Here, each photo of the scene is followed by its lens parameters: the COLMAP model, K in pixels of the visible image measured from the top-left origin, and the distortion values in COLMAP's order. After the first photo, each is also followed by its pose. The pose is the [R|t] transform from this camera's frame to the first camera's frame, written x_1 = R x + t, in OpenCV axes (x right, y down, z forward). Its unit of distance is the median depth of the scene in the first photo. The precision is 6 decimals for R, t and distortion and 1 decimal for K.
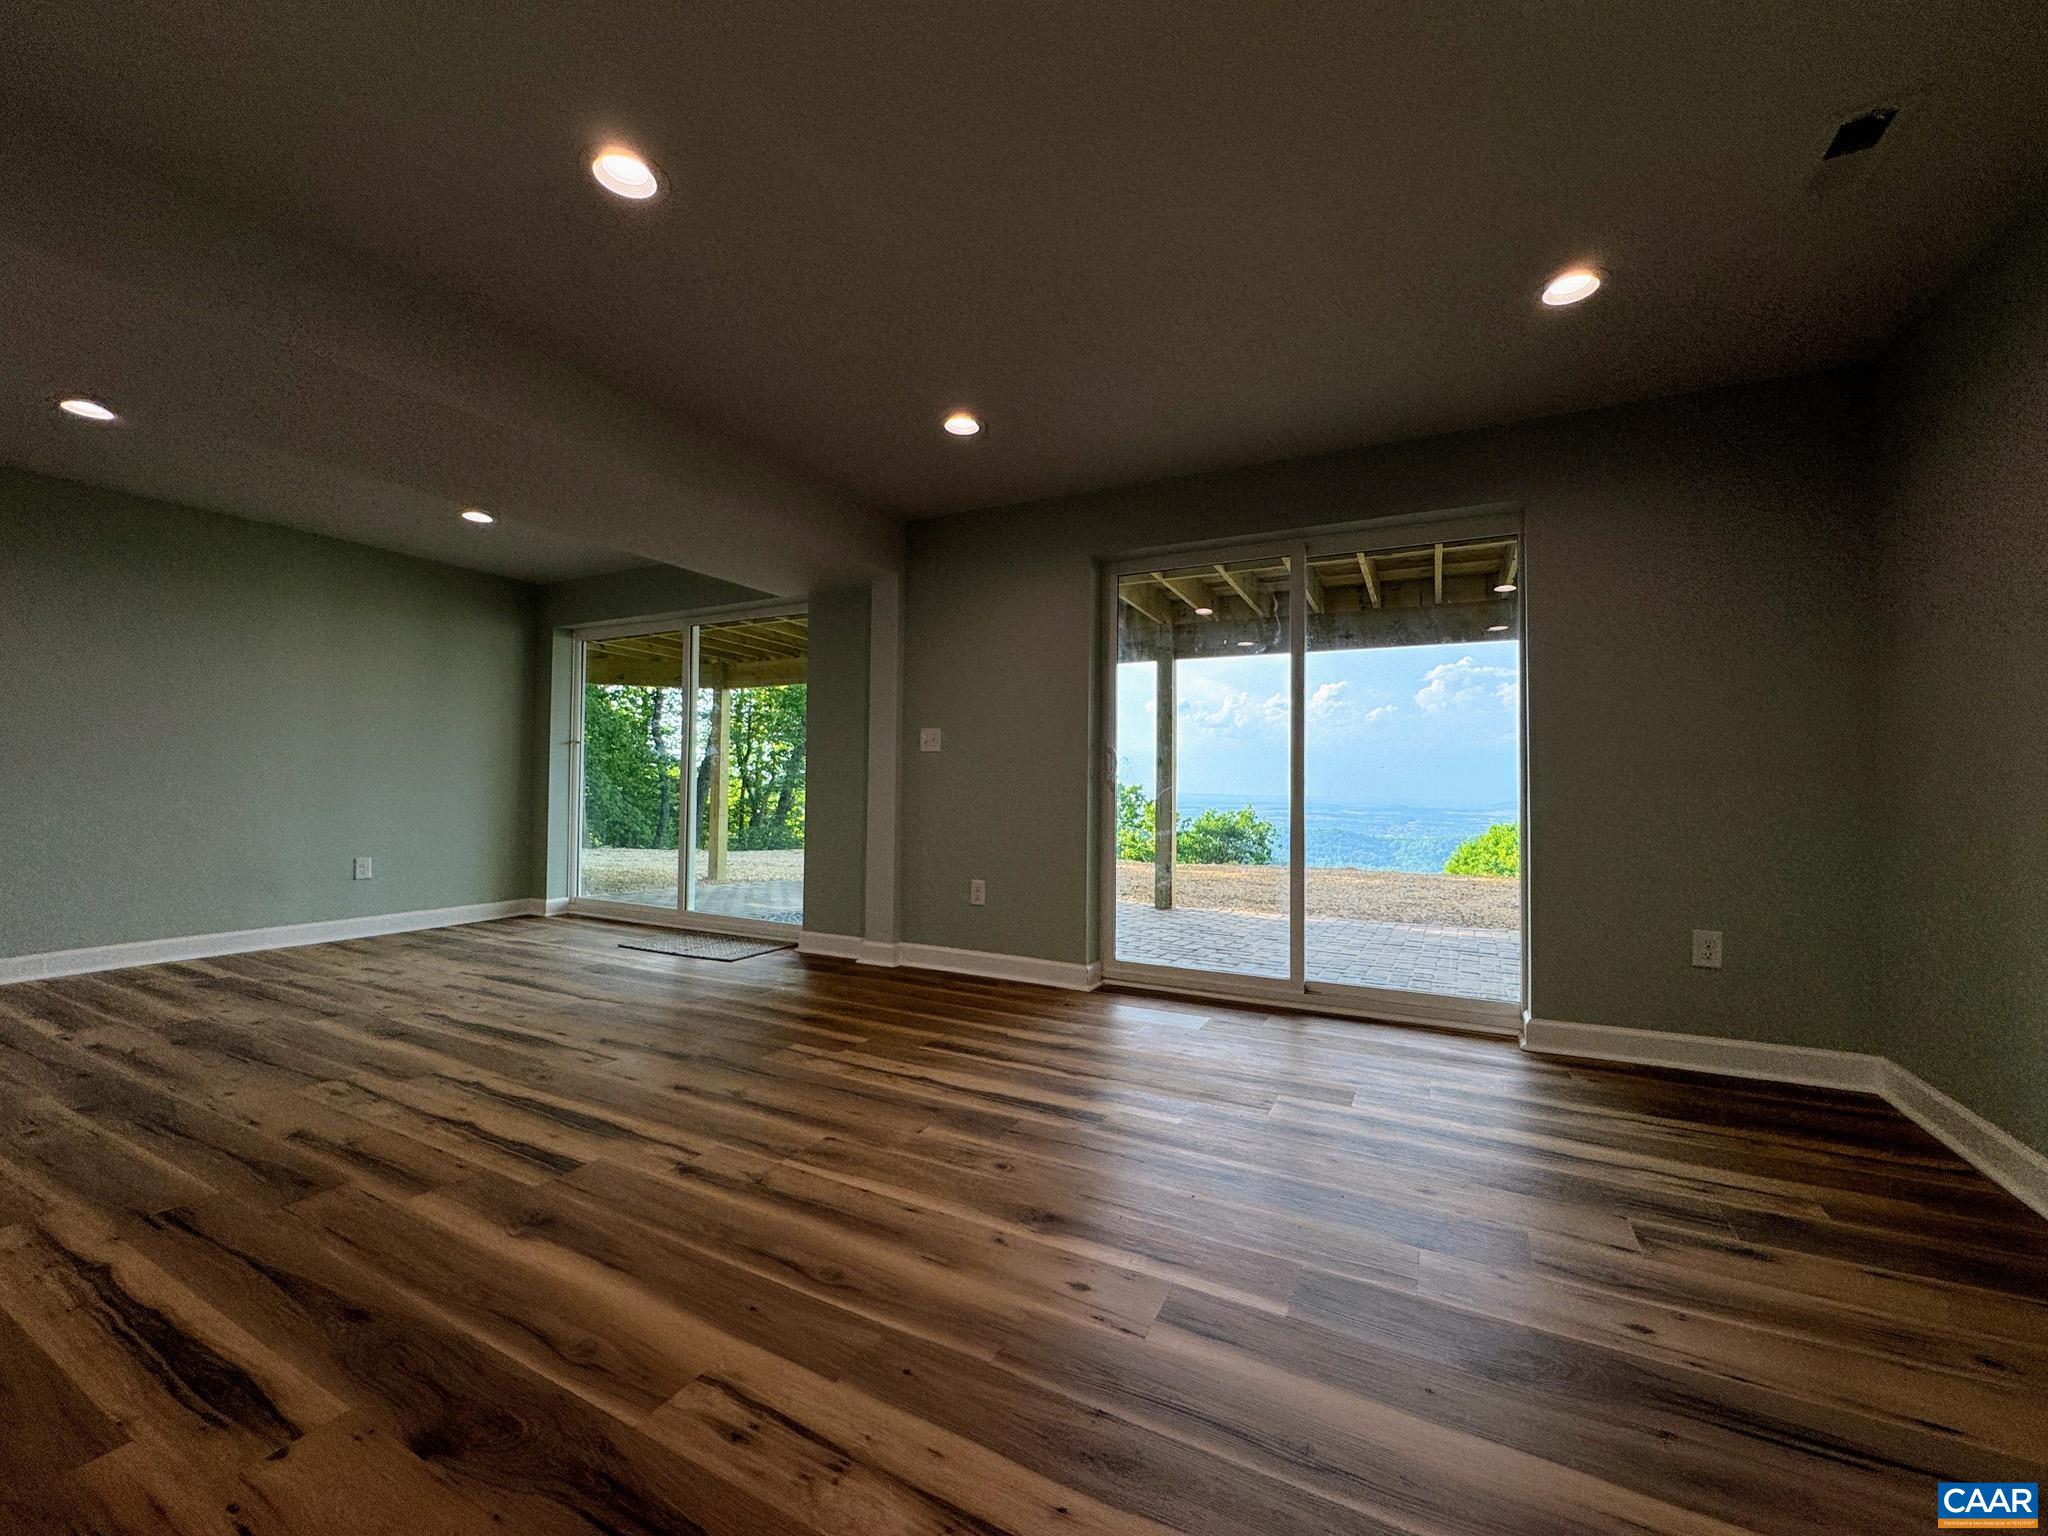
lens RADIAL K [[814.8, 0, 1024.9], [0, 814.8, 769.2], [0, 0, 1]] dist [-0.002669, 0.000123]
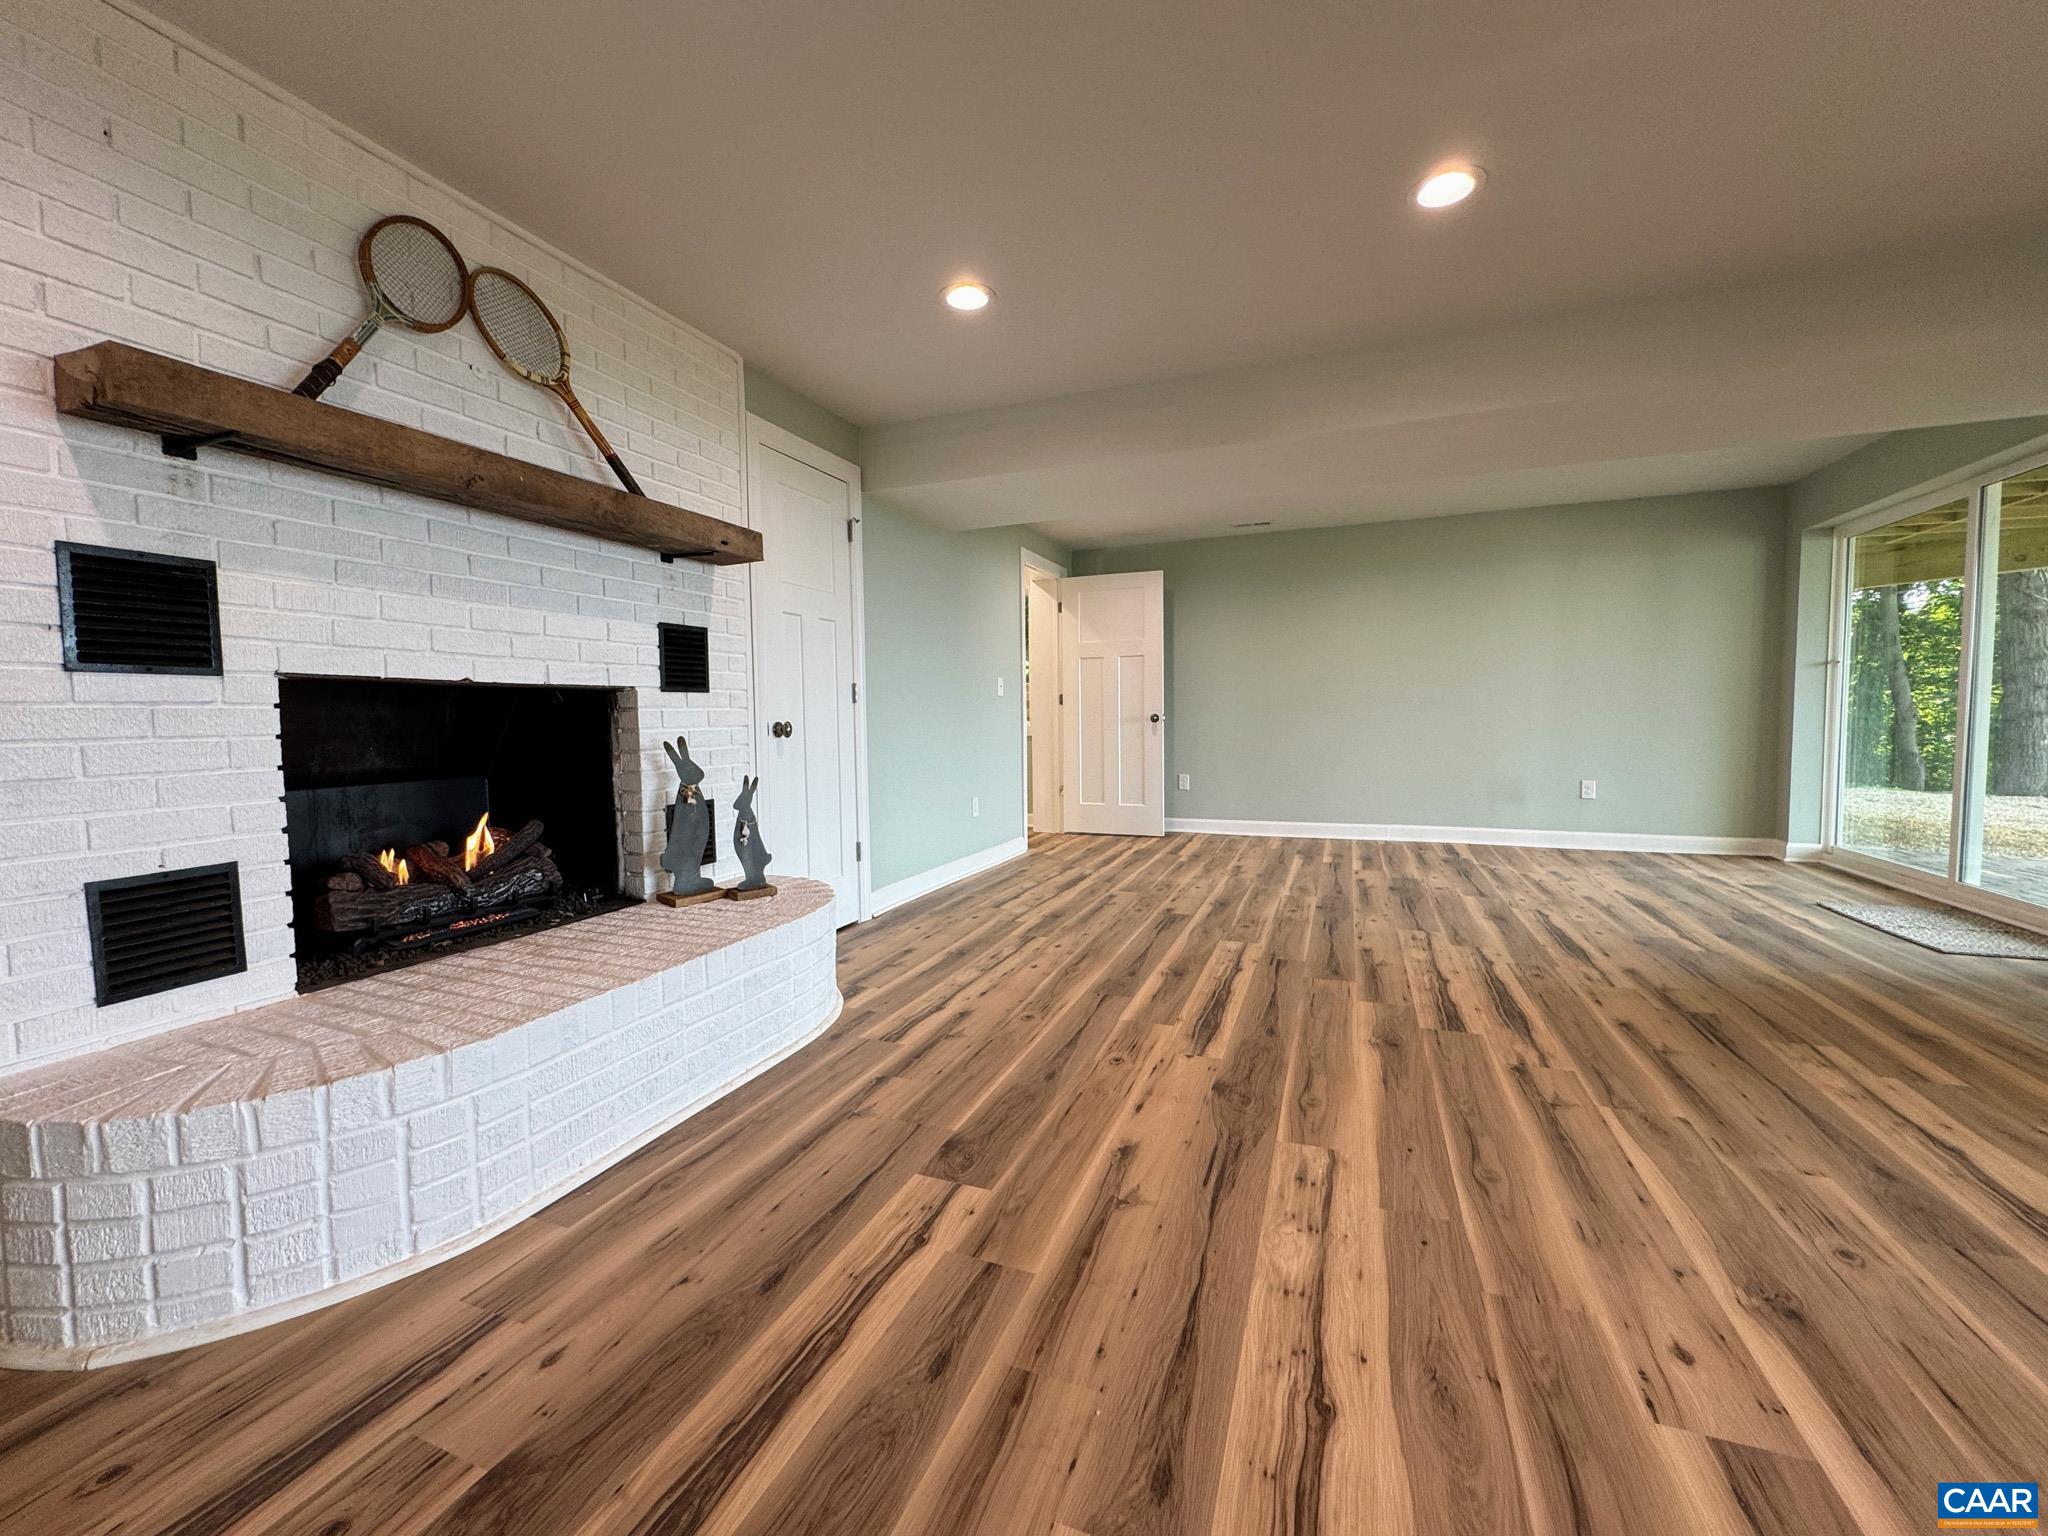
lens RADIAL K [[814.8, 0, 1023.5], [0, 814.8, 765.1], [0, 0, 1]] dist [-0.002669, 0.000123]
pose [[0.104117, 0.046911, -0.993458, 0.560648], [0.035096, 0.998092, 0.050808, 0.002994], [0.993946, -0.040157, 0.102272, 0.228180]]
